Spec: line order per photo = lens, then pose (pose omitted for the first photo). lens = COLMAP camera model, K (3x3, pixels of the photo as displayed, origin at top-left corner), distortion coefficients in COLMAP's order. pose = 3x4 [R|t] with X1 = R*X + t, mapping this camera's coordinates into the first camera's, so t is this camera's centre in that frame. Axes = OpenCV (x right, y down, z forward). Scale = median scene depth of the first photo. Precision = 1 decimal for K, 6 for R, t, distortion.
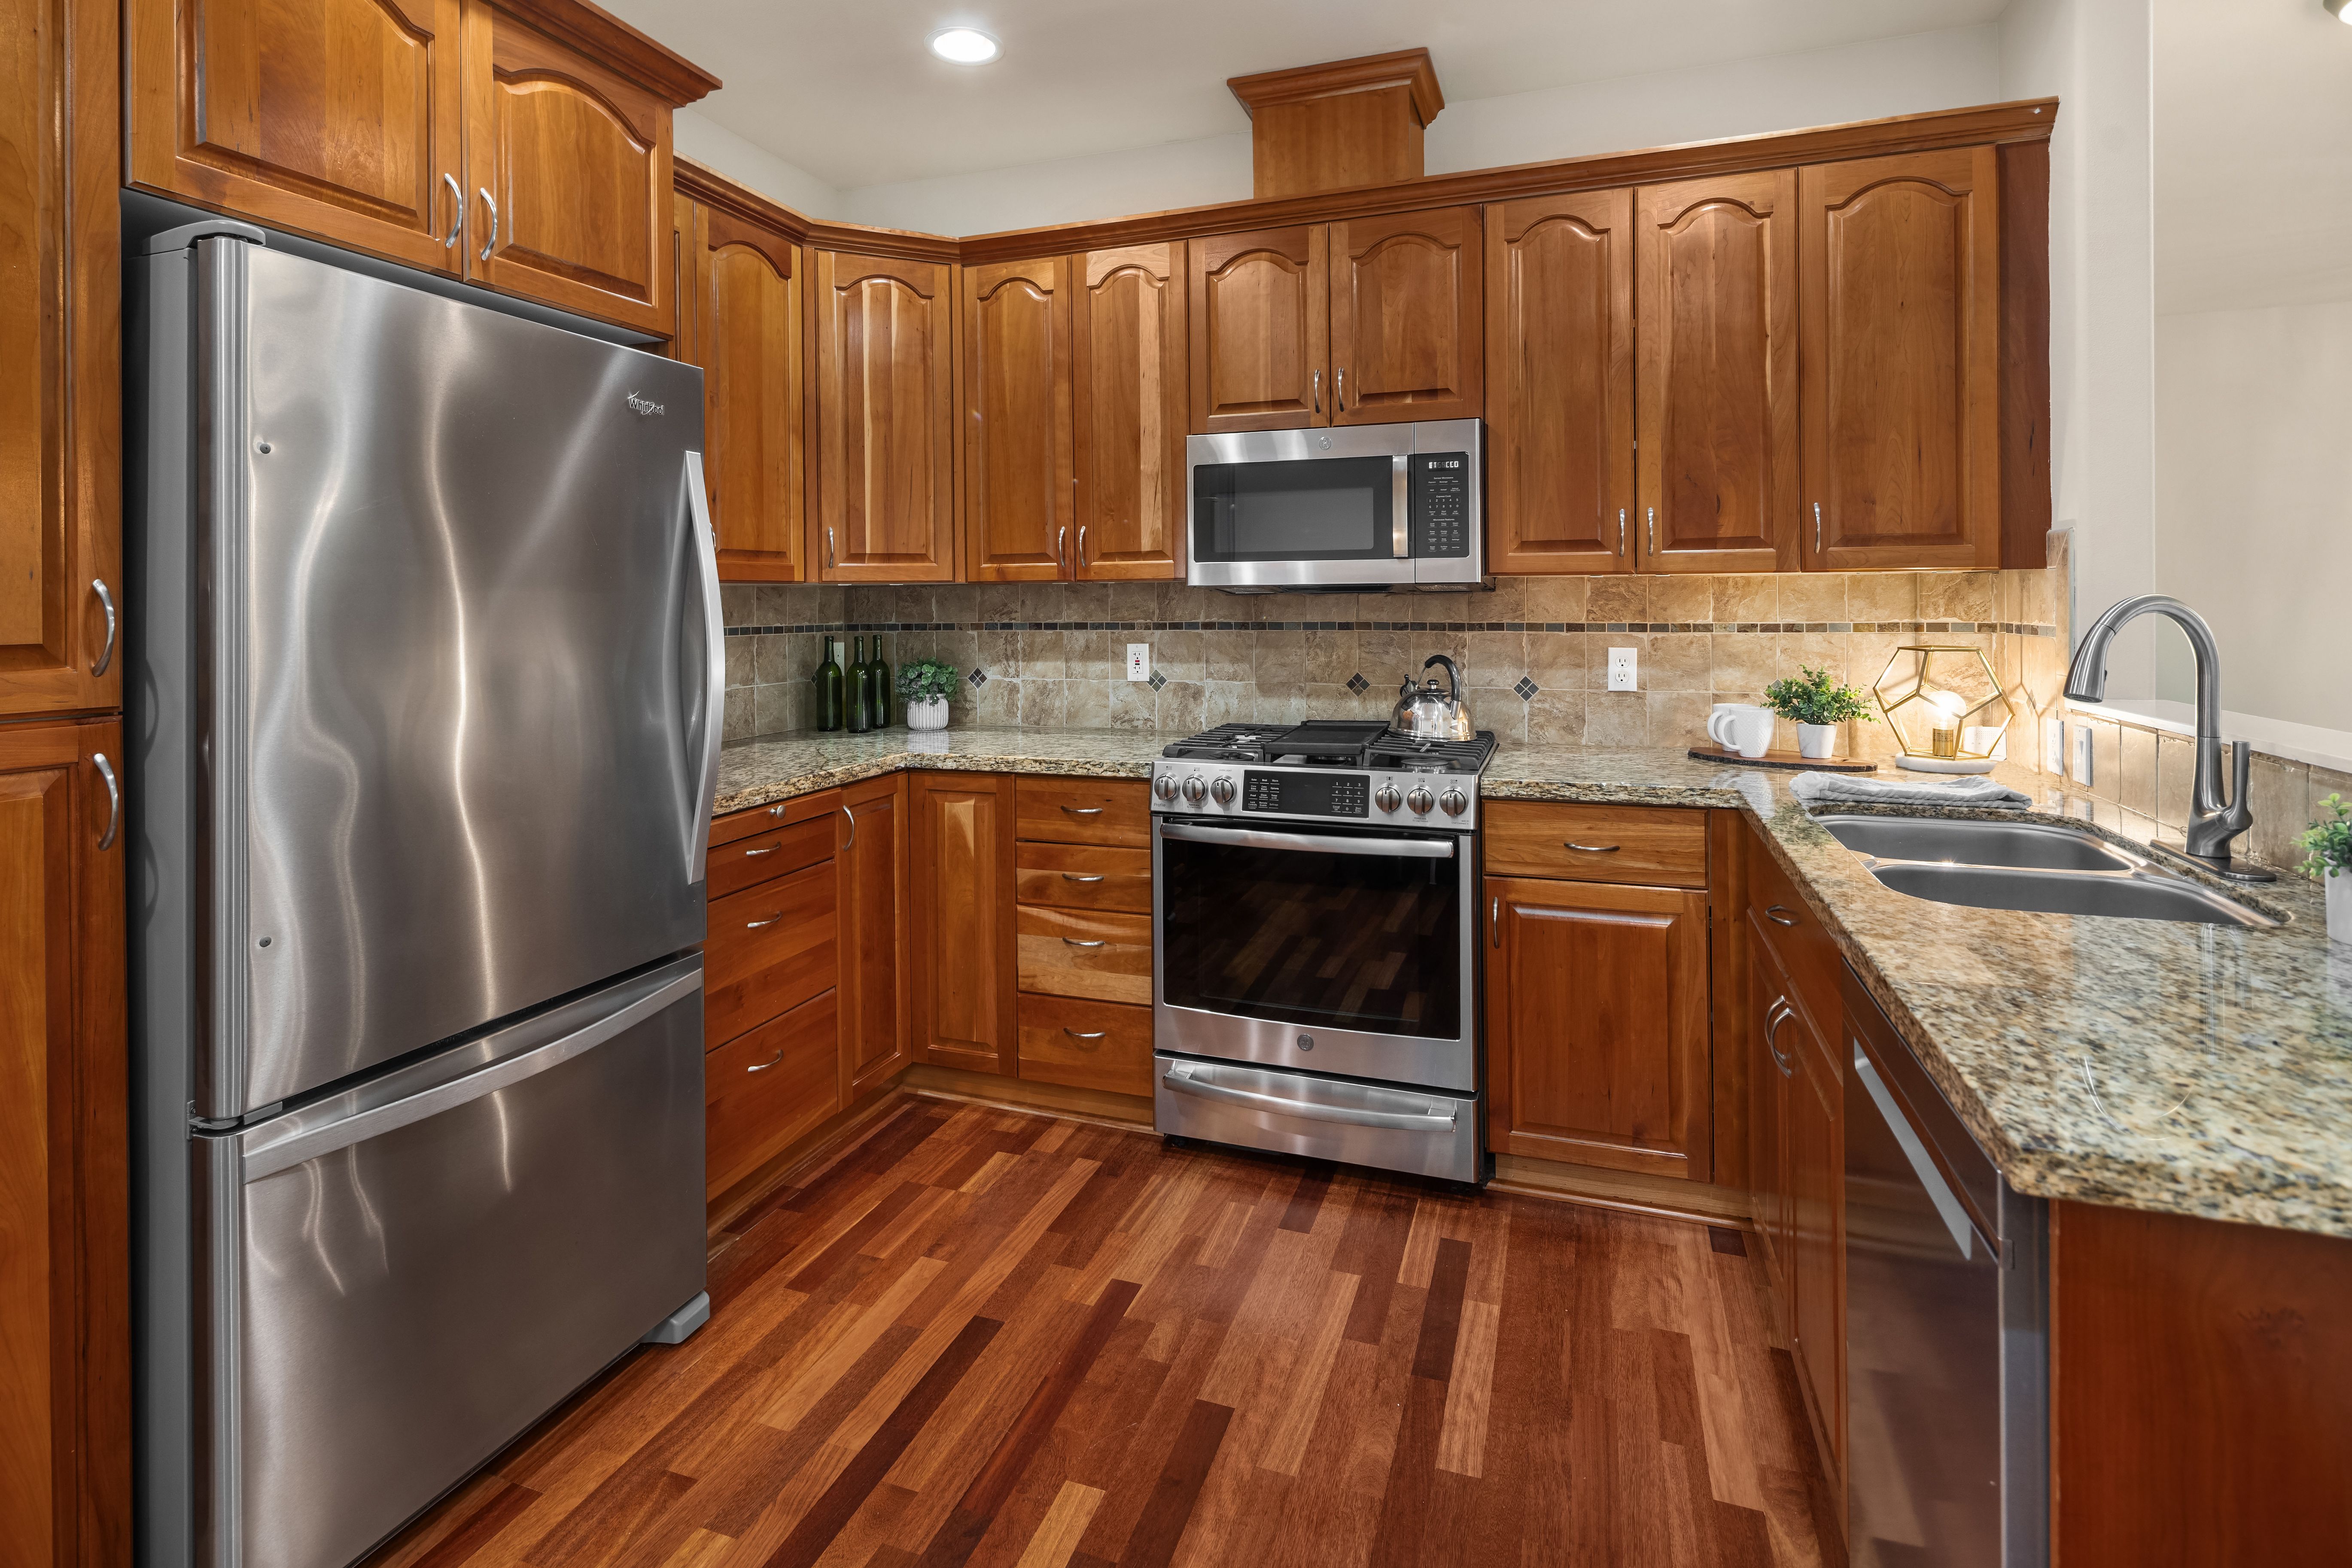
lens RADIAL K [[1181.9, 0, 1166.2], [0, 1181.9, 600.7], [0, 0, 1]] dist [-0.000307, -0.001162]
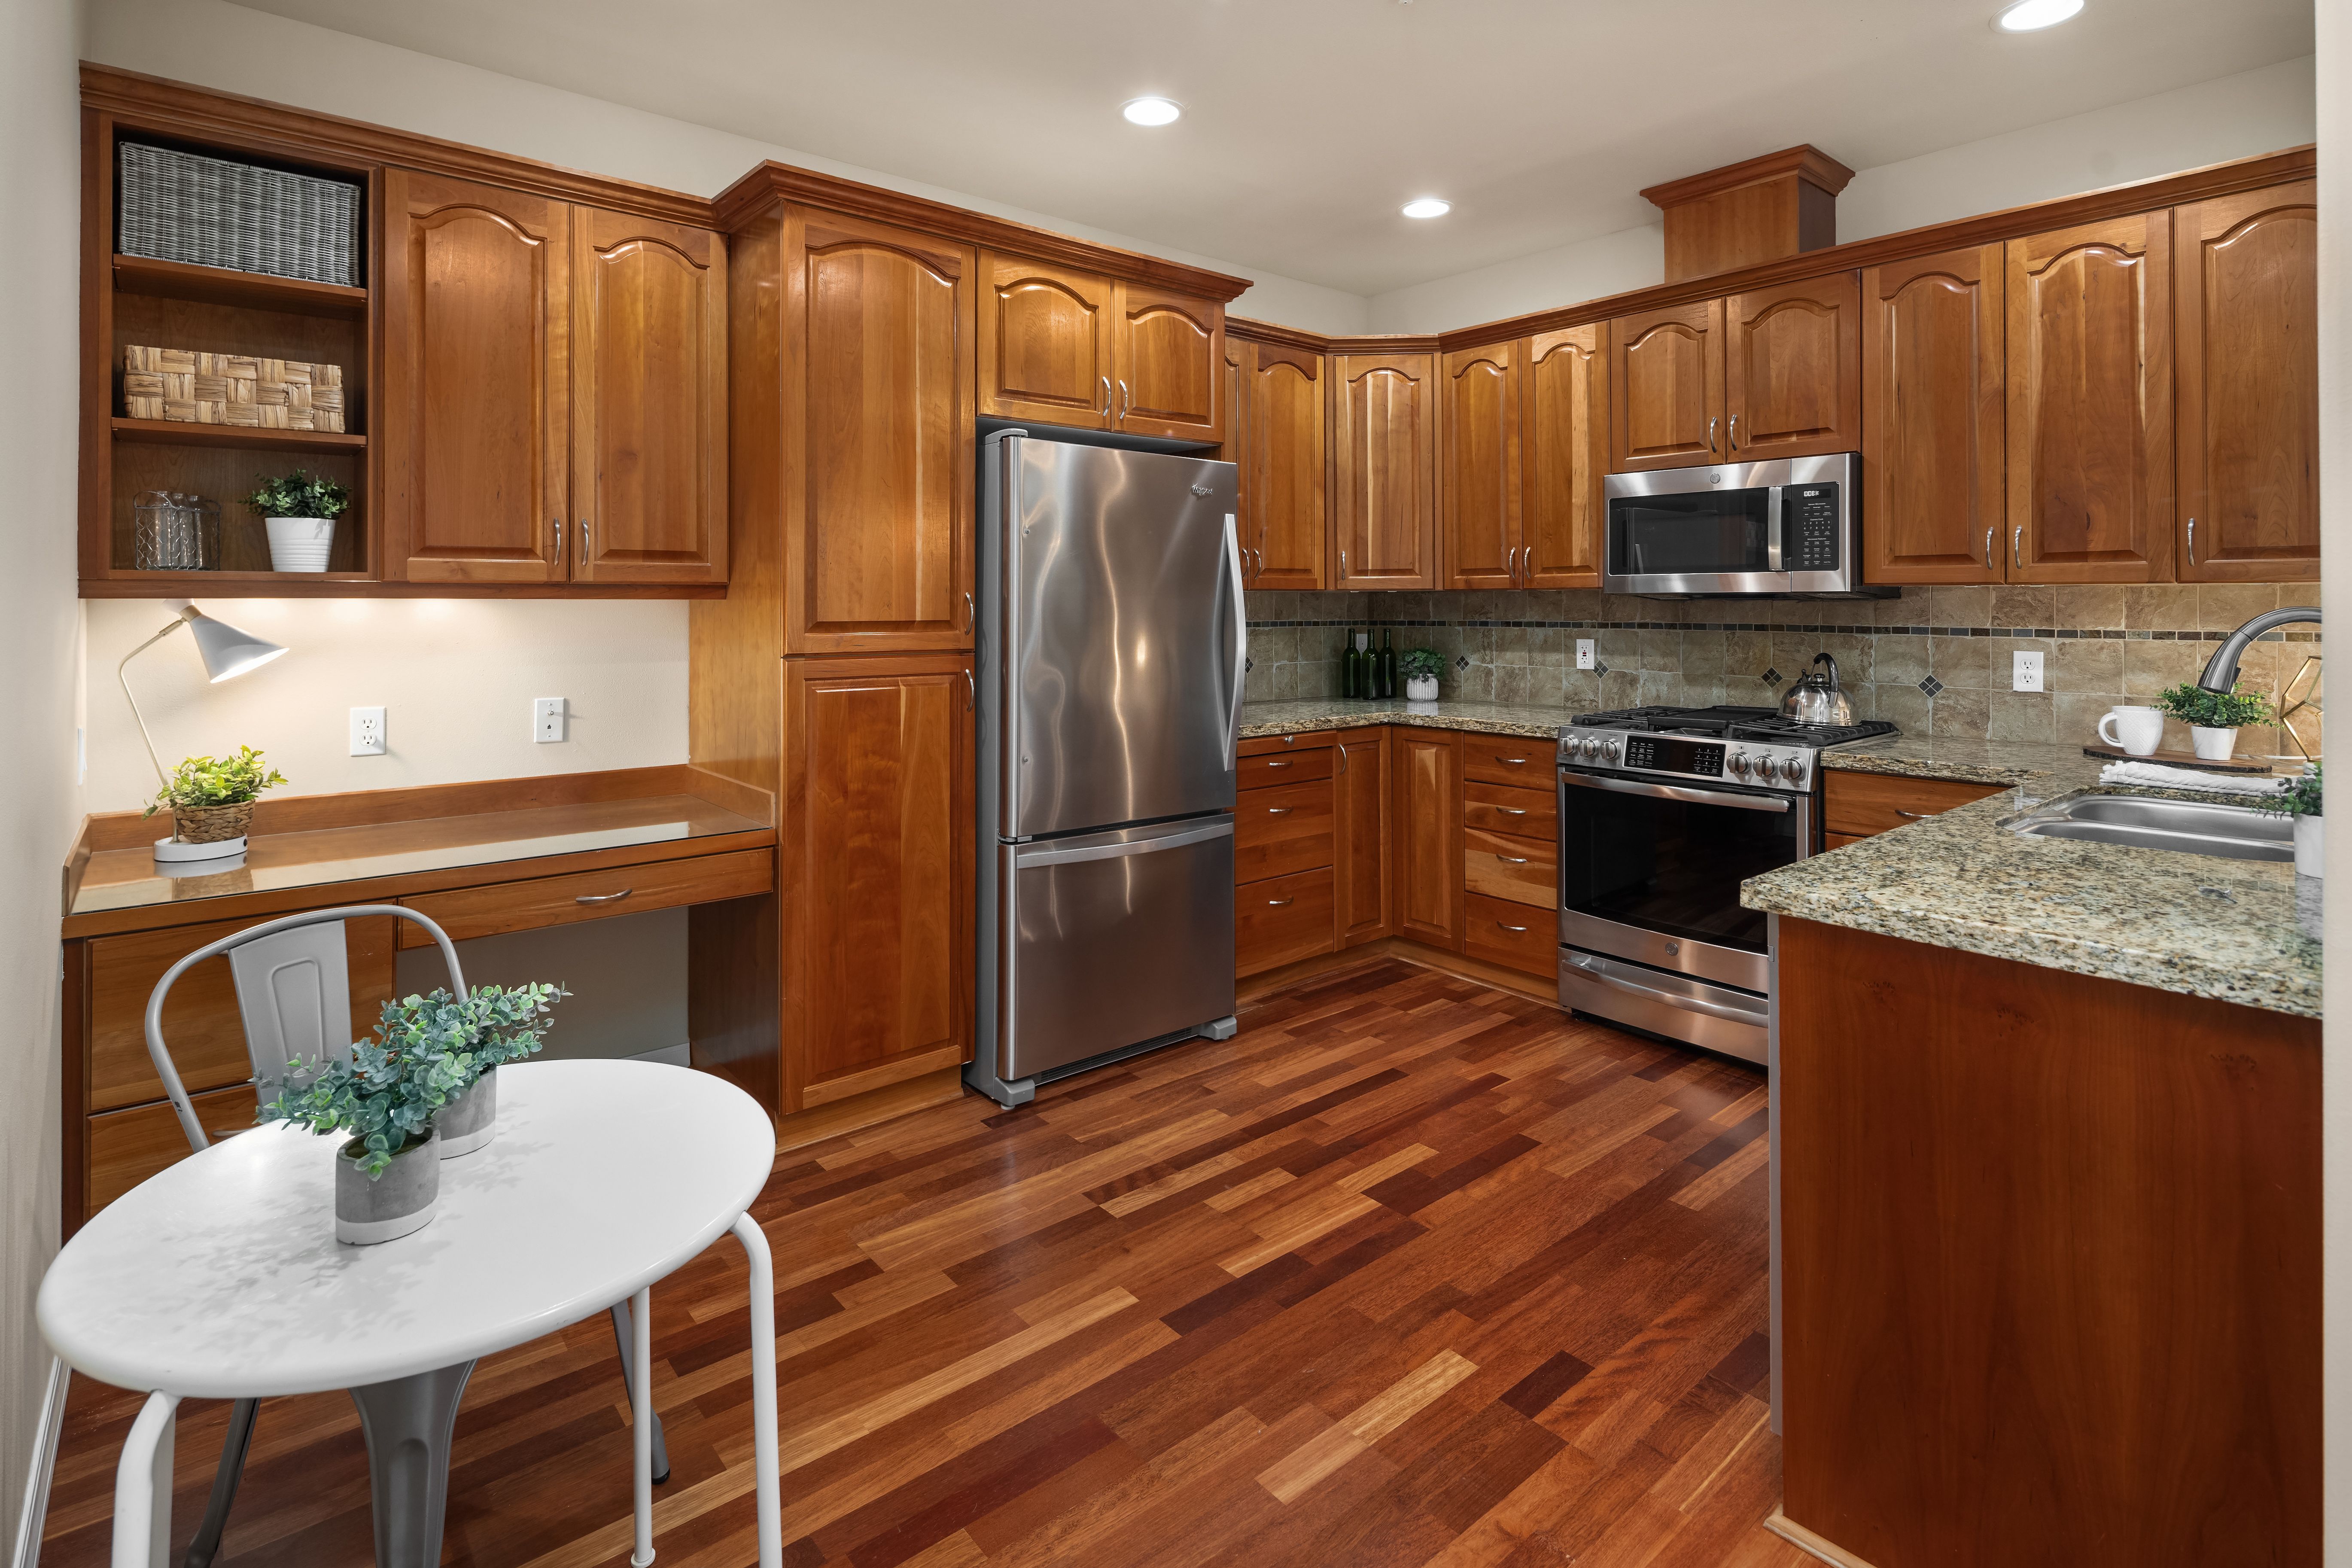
lens RADIAL K [[1181.9, 0, 1166.2], [0, 1181.9, 600.7], [0, 0, 1]] dist [-0.000307, -0.001162]
pose [[0.867370, 0.006193, -0.497625, 0.256632], [-0.006359, 0.999979, 0.001361, -0.003550], [0.497623, 0.001984, 0.867391, -0.360120]]
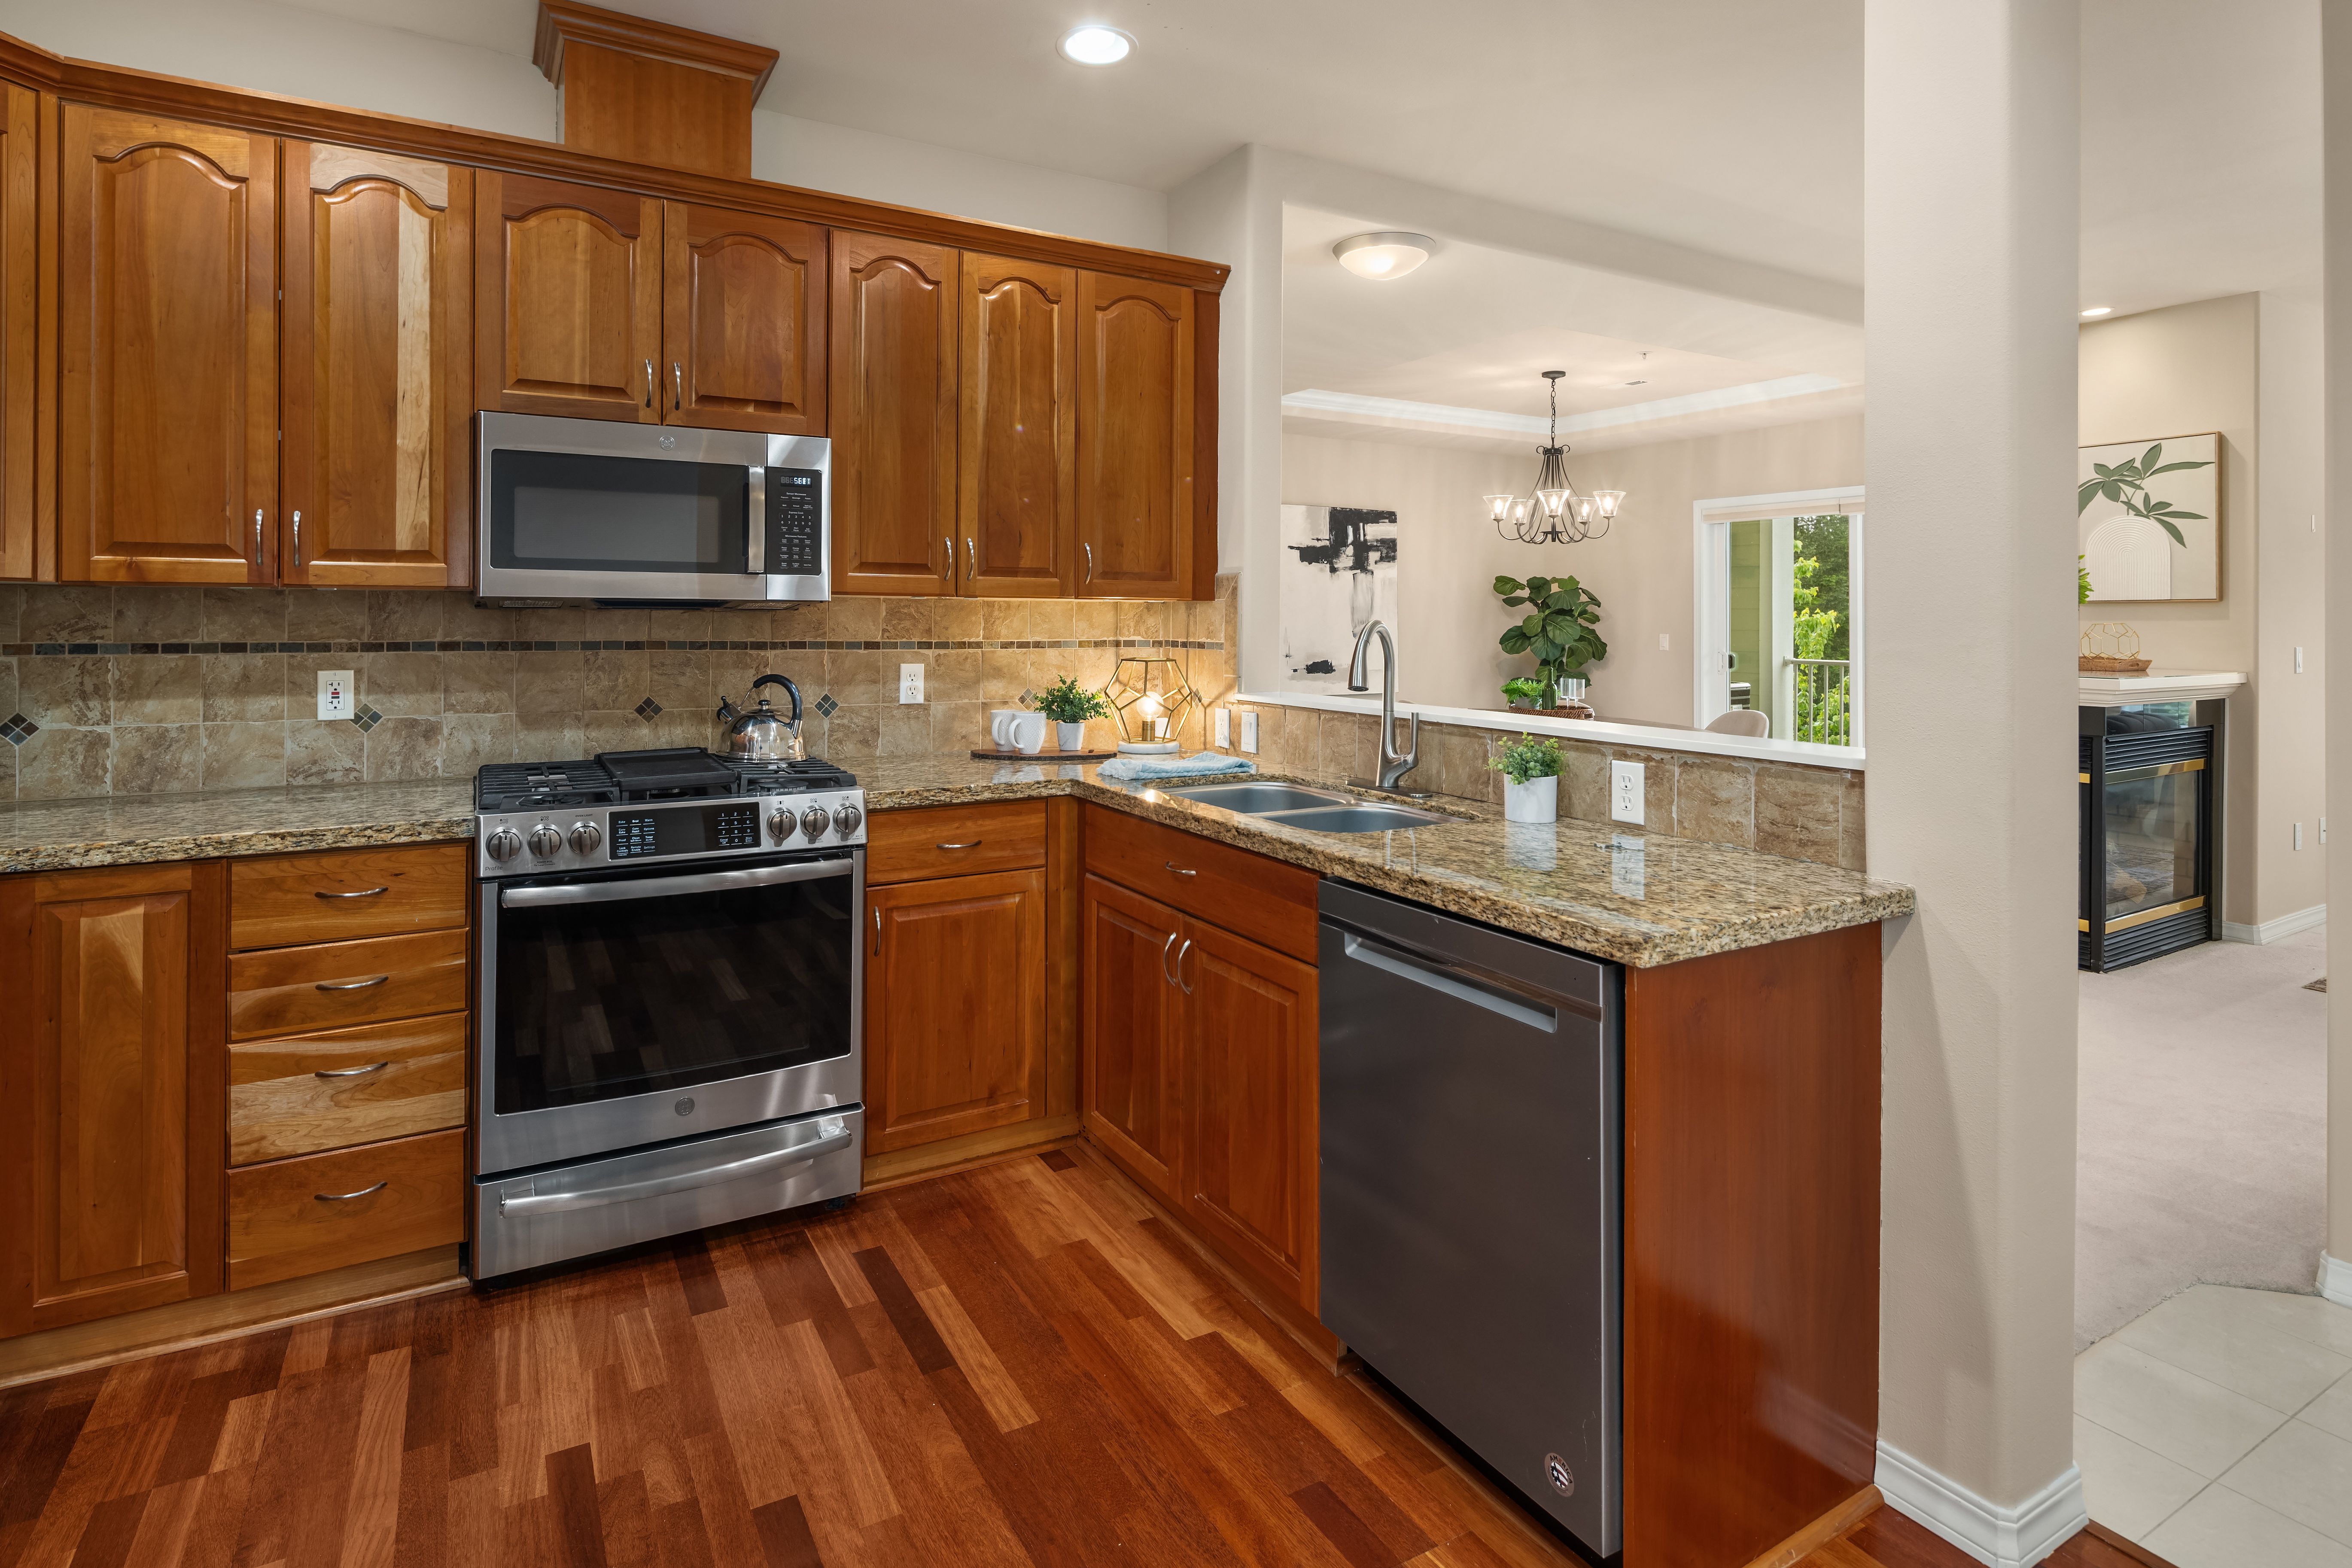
lens RADIAL K [[1178.9, 0, 1176.9], [0, 1178.9, 615.0], [0, 0, 1]] dist [0.001849, -0.002726]
pose [[0.647176, 0.014197, 0.762208, -0.304968], [-0.010296, 0.999898, -0.009882, 0.003320], [-0.762271, -0.001453, 0.647257, 0.120195]]
